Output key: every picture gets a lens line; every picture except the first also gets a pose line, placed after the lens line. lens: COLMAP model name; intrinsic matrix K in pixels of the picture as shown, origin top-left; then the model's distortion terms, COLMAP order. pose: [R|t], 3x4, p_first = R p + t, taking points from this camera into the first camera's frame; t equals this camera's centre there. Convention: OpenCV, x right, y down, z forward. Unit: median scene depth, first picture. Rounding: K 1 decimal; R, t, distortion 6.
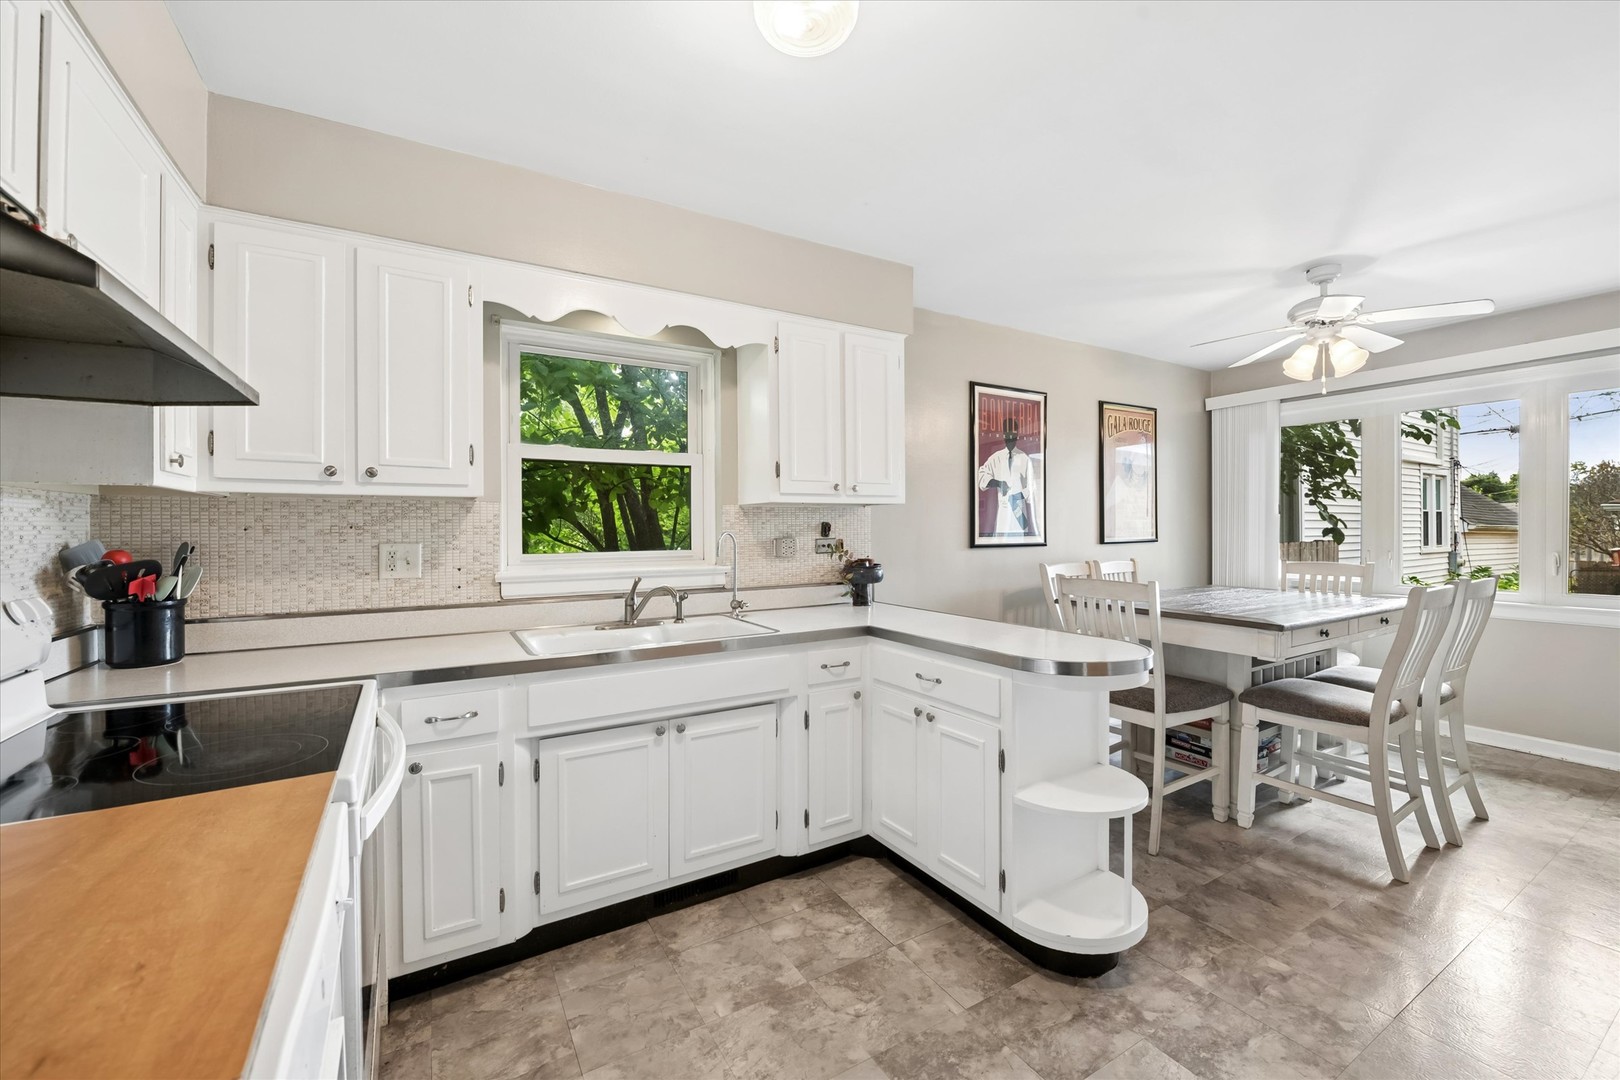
lens RADIAL K [[653.9, 0, 807.1], [0, 653.9, 528.8], [0, 0, 1]] dist [-0.010699, -0.000289]
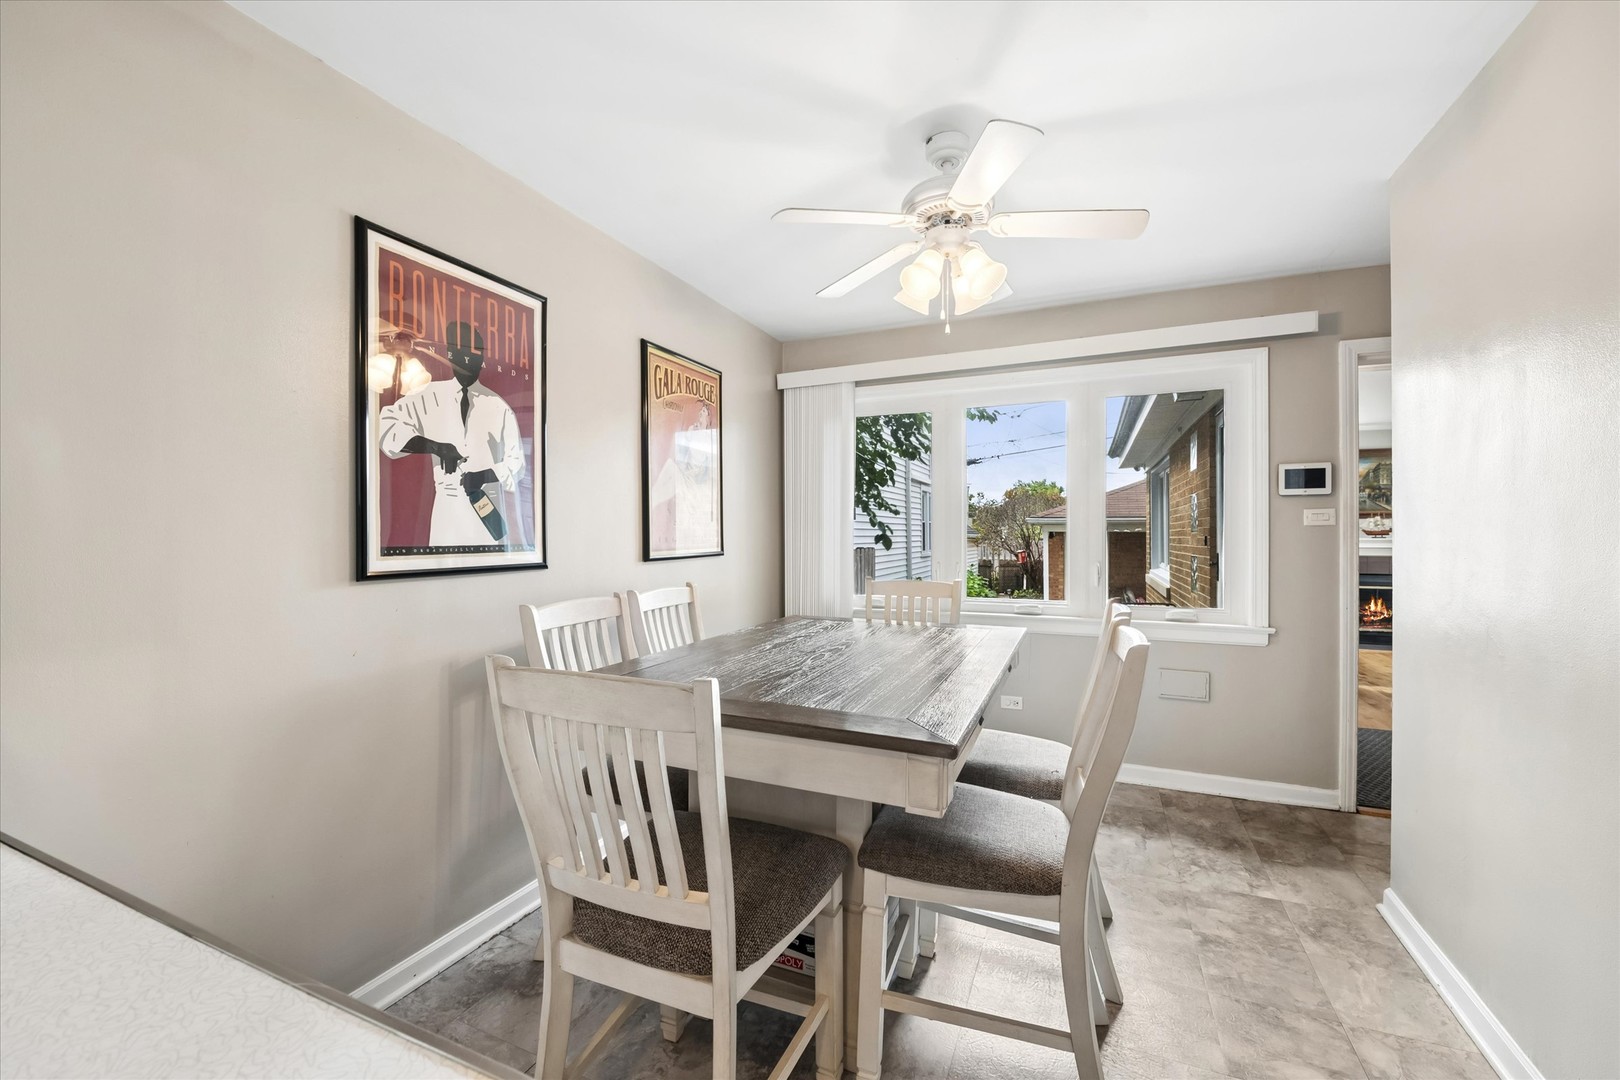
lens RADIAL K [[640.1, 0, 810.0], [0, 640.1, 540.0], [0, 0, 1]] dist [-0.011030, -0.000187]
pose [[0.812040, -0.004229, 0.583587, 0.292513], [0.001461, 0.999985, 0.005214, -0.001146], [-0.583601, -0.003382, 0.812034, 0.532413]]
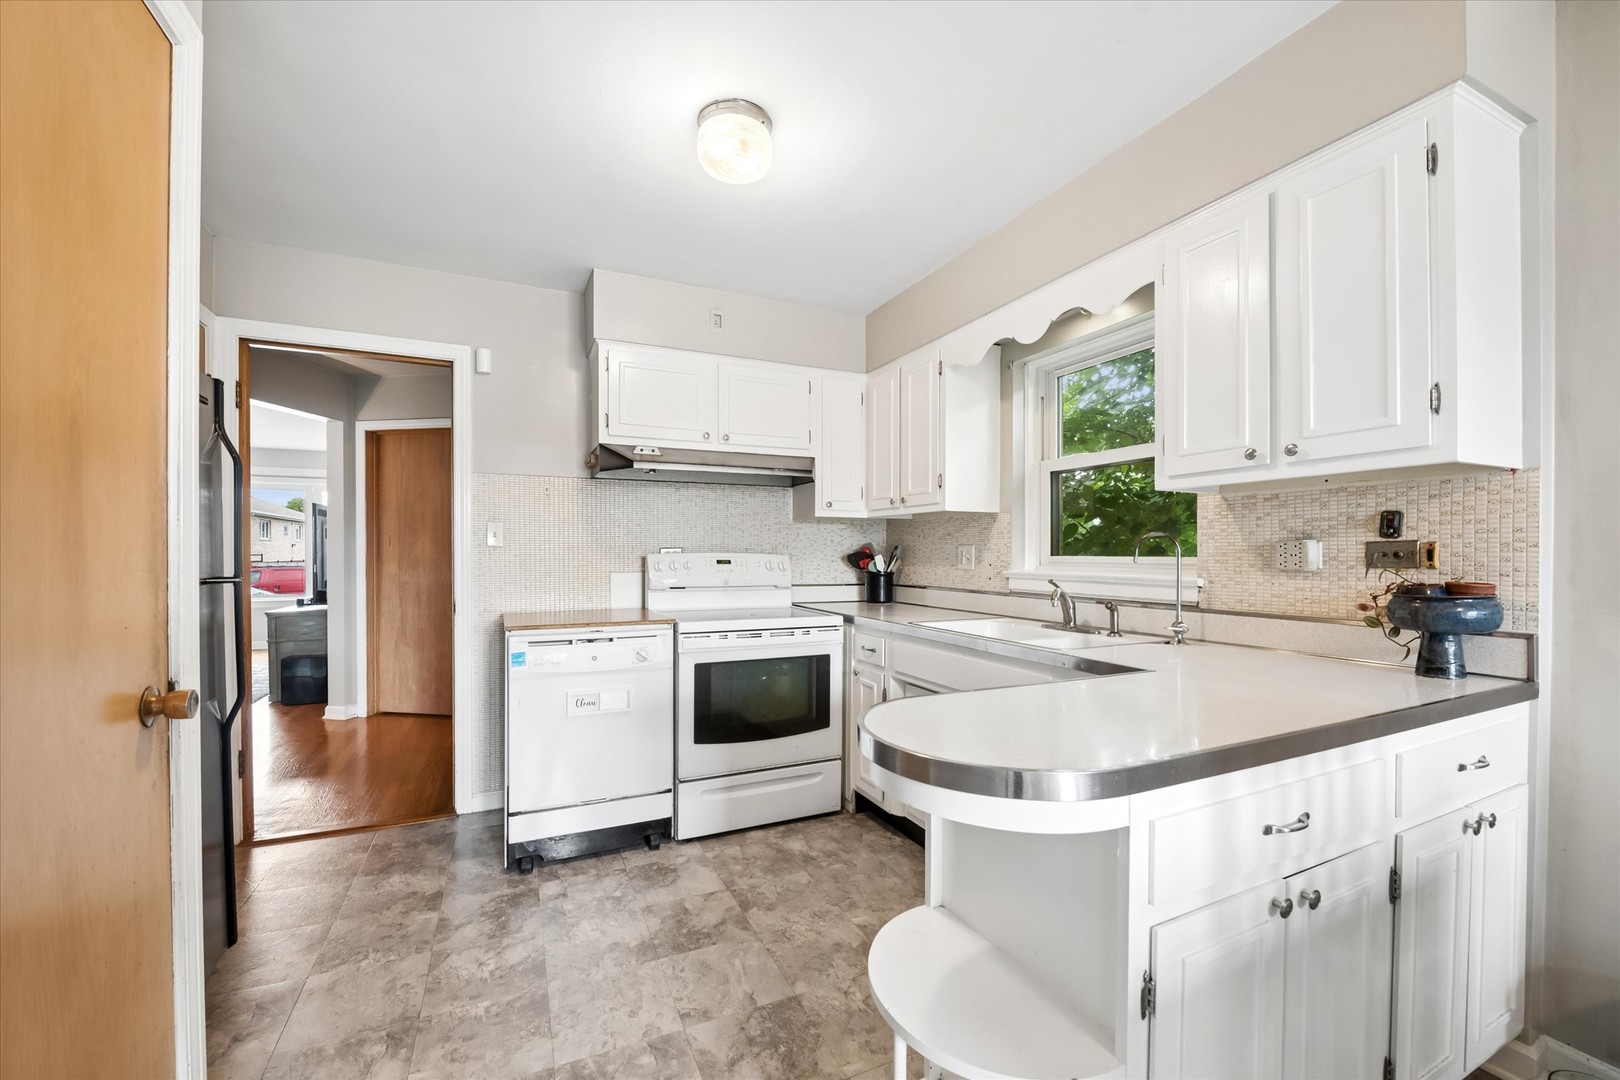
lens RADIAL K [[652.3, 0, 805.4], [0, 652.3, 551.3], [0, 0, 1]] dist [-0.001614, -0.000138]
pose [[-0.109347, 0.005764, -0.993987, 0.609321], [0.002286, 0.999982, 0.005547, 0.019148], [0.994001, -0.001666, -0.109358, 0.571576]]
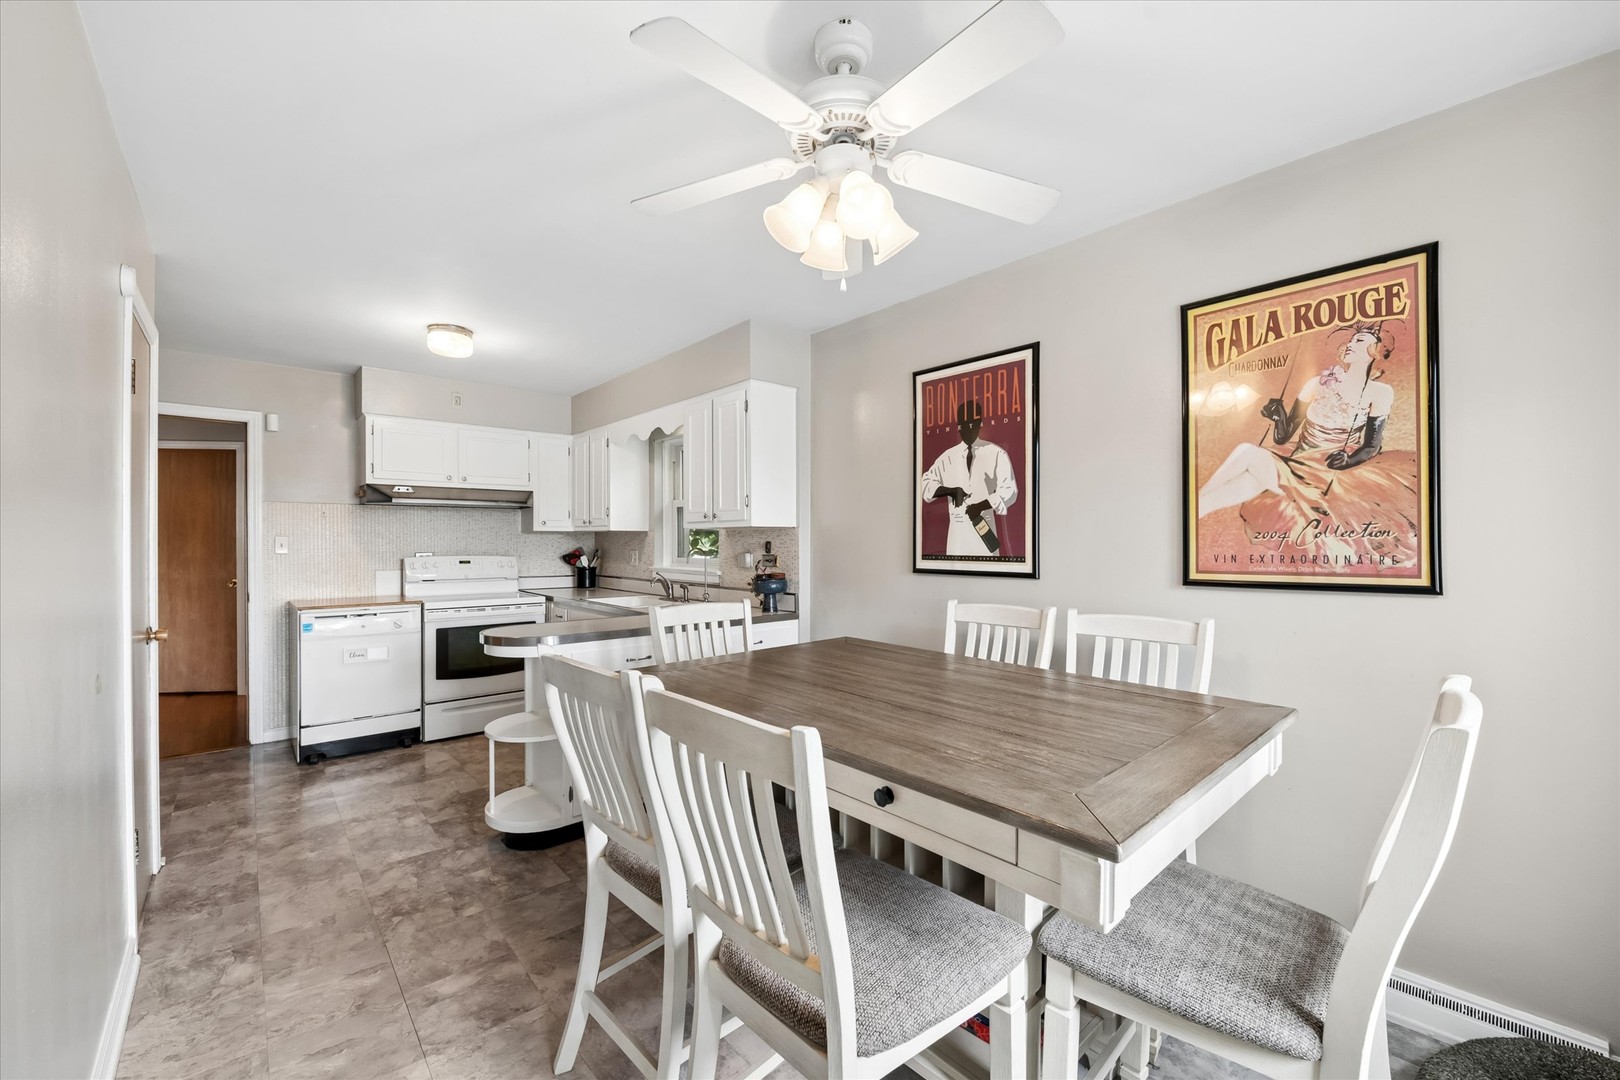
lens RADIAL K [[640.1, 0, 810.0], [0, 640.1, 540.0], [0, 0, 1]] dist [-0.011030, -0.000187]
pose [[0.190872, 0.007094, -0.981589, 1.213198], [0.000850, 0.999972, 0.007392, -0.021240], [0.981615, -0.002245, 0.190861, 0.839586]]
